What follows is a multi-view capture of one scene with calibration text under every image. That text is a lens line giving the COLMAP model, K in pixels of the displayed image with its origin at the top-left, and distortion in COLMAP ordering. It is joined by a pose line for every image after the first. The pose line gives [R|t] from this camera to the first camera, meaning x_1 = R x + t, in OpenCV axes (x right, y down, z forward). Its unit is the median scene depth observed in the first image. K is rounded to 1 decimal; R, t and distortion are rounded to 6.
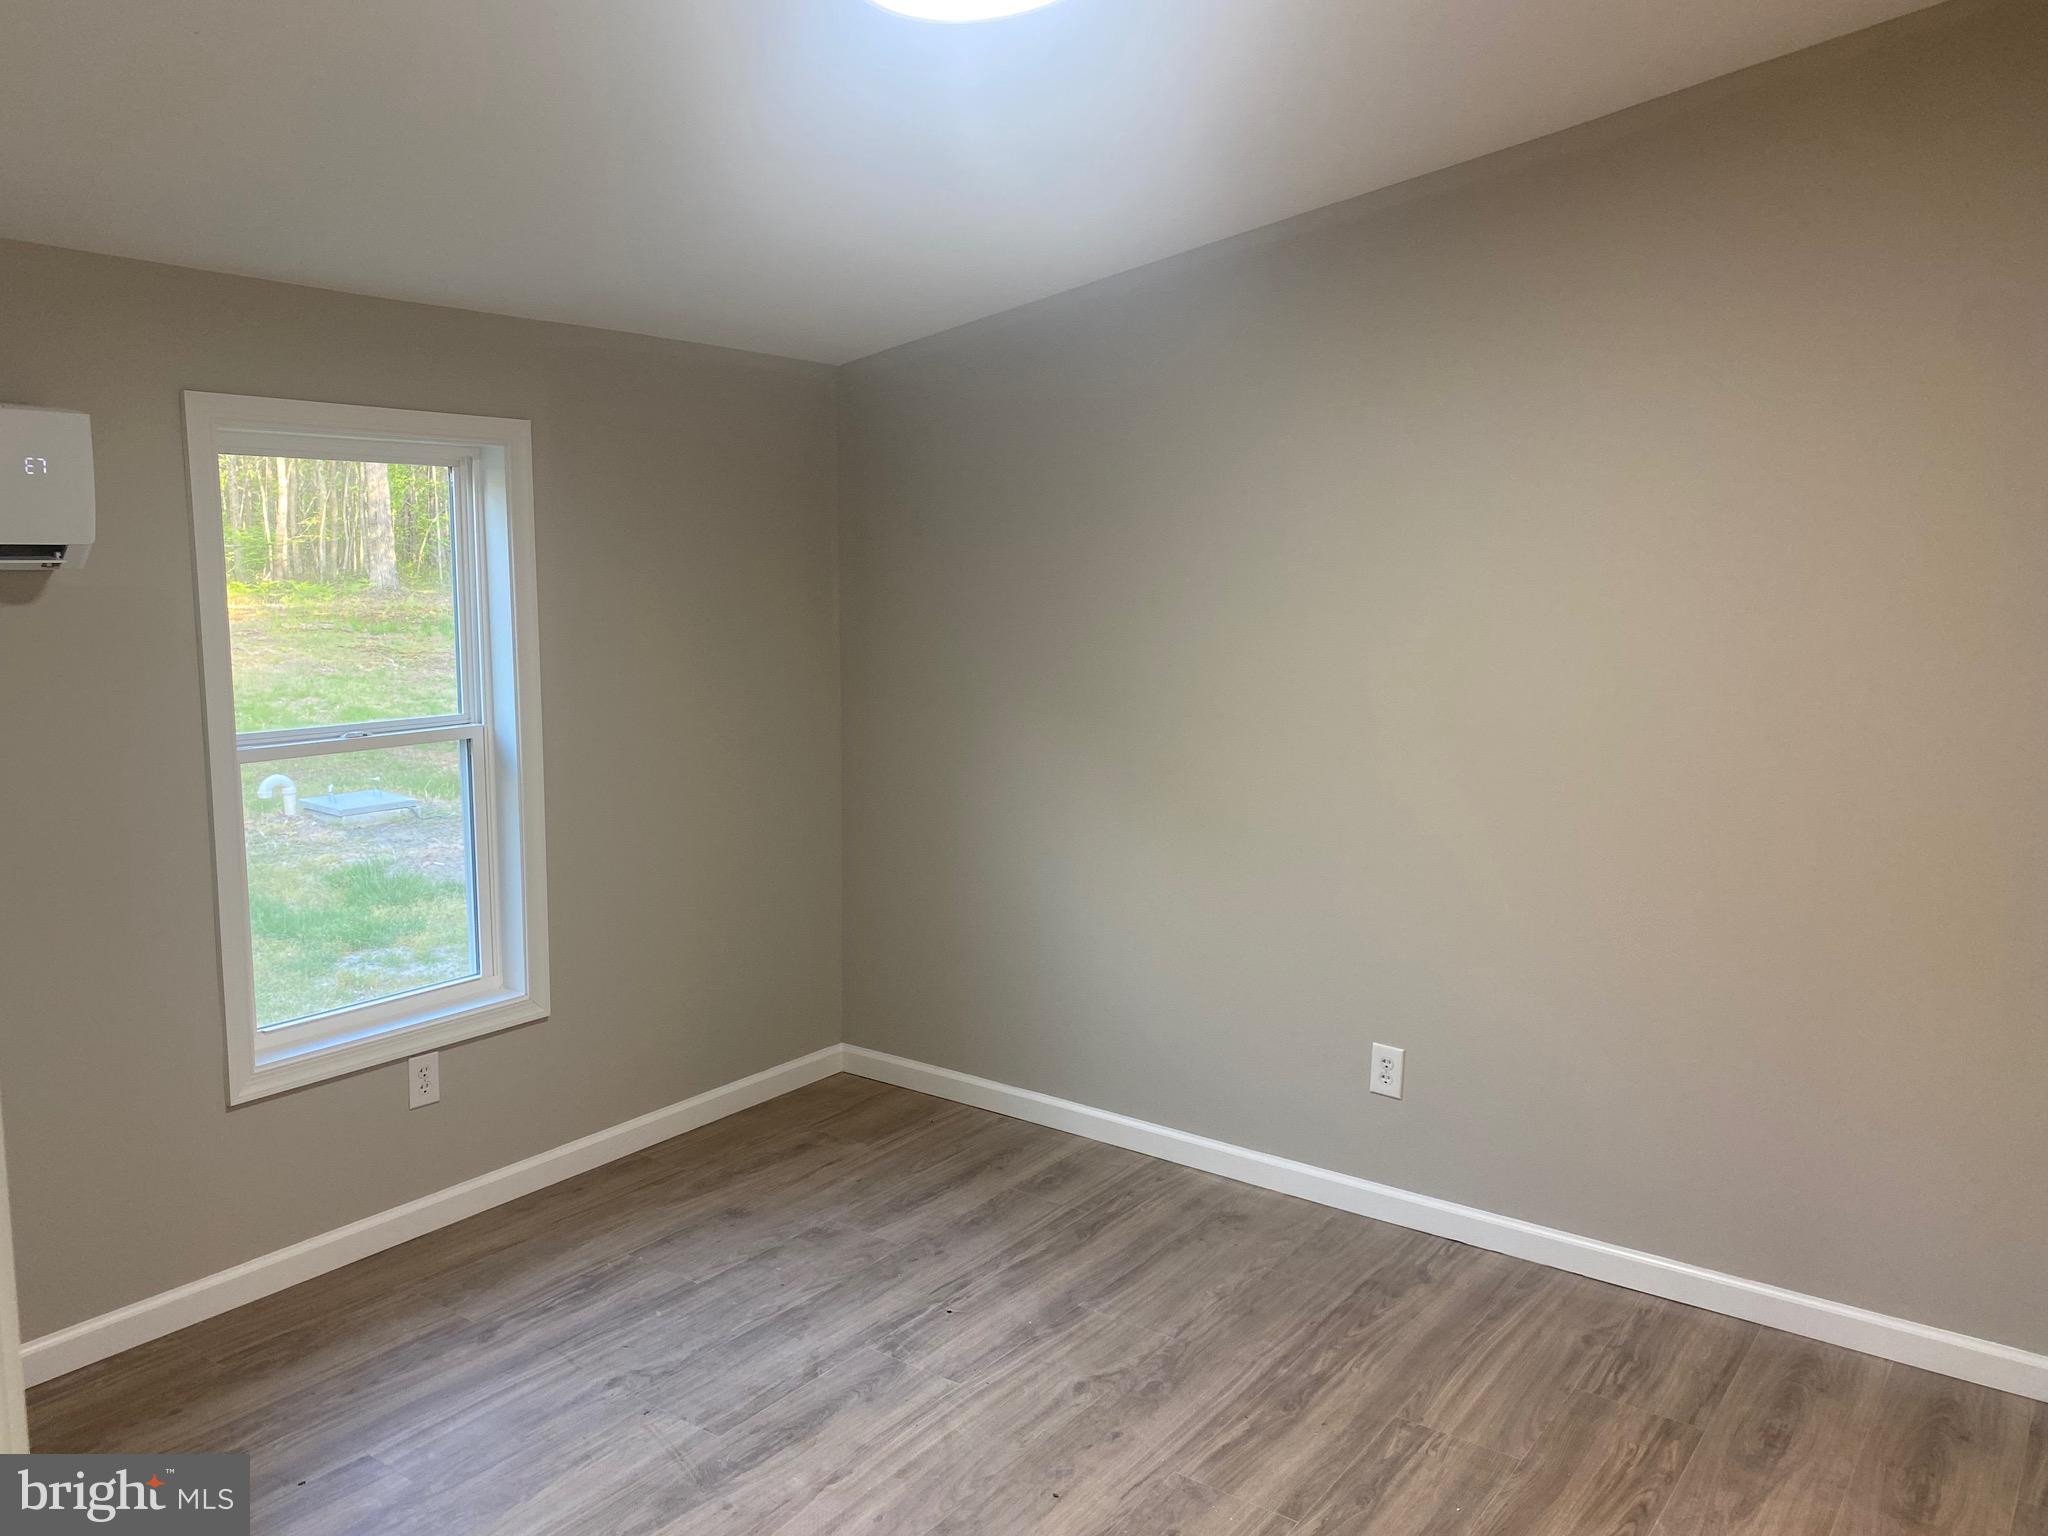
lens RADIAL K [[1561.2, 0, 1019.5], [0, 1561.2, 775.0], [0, 0, 1]] dist [0.040310, -0.002576]
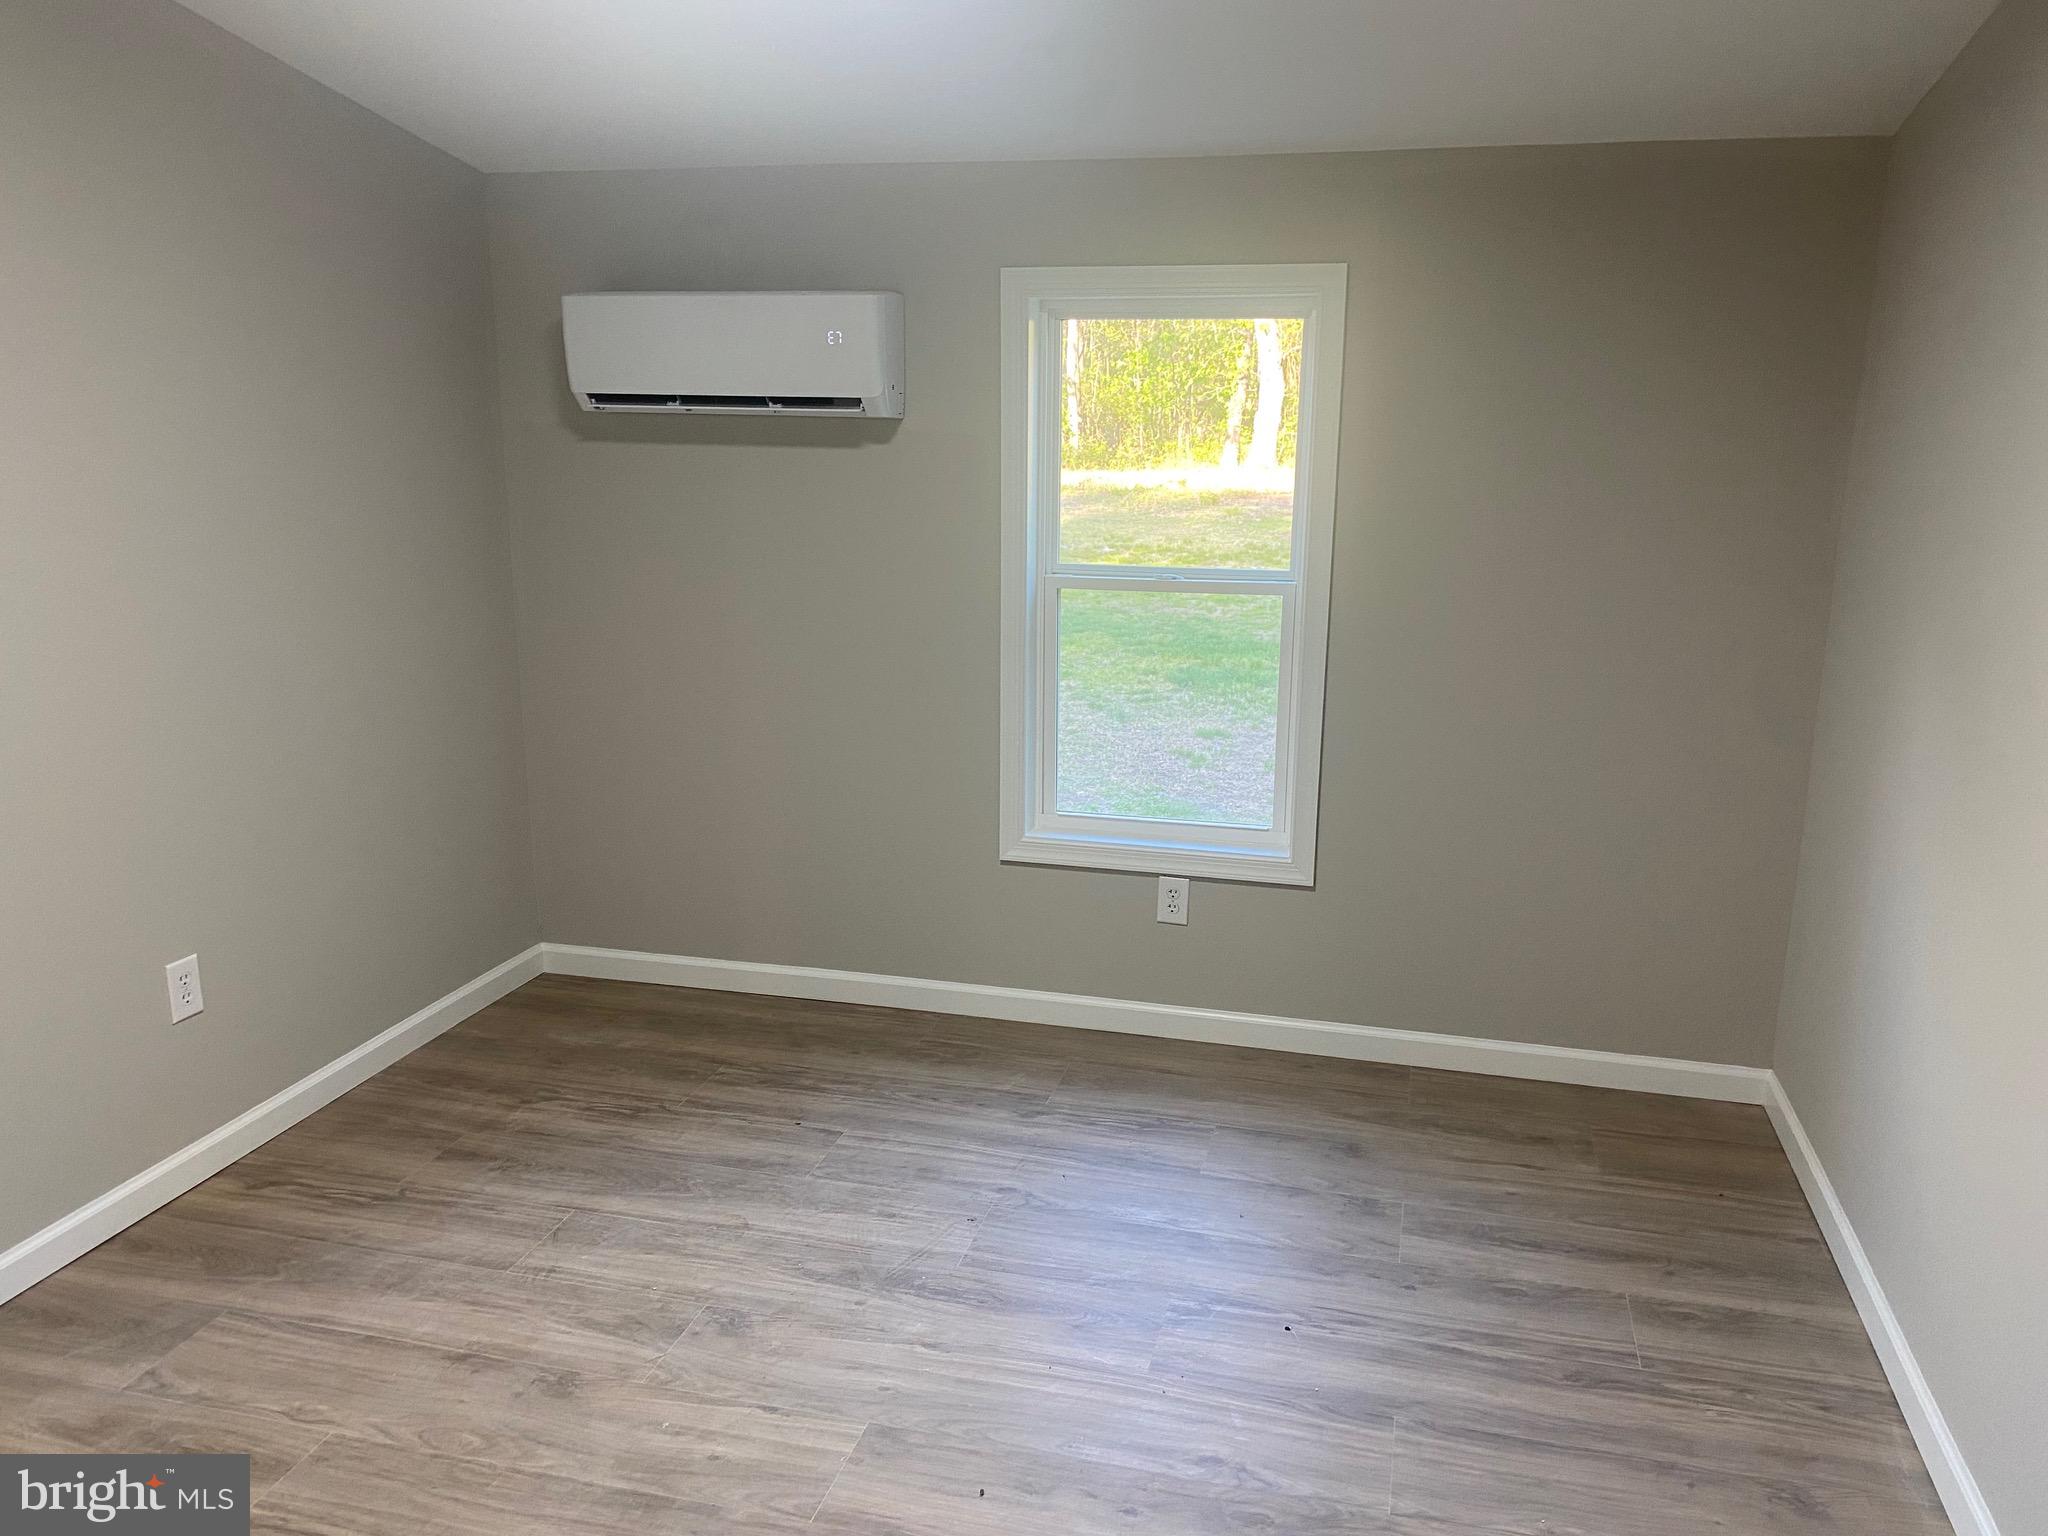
lens RADIAL K [[1546.5, 0, 994.7], [0, 1546.5, 765.7], [0, 0, 1]] dist [0.027636, -0.024471]
pose [[0.391845, 0.219551, -0.893451, 0.511335], [-0.148606, 0.973461, 0.174037, -0.064850], [0.907950, 0.064577, 0.414073, 0.443951]]
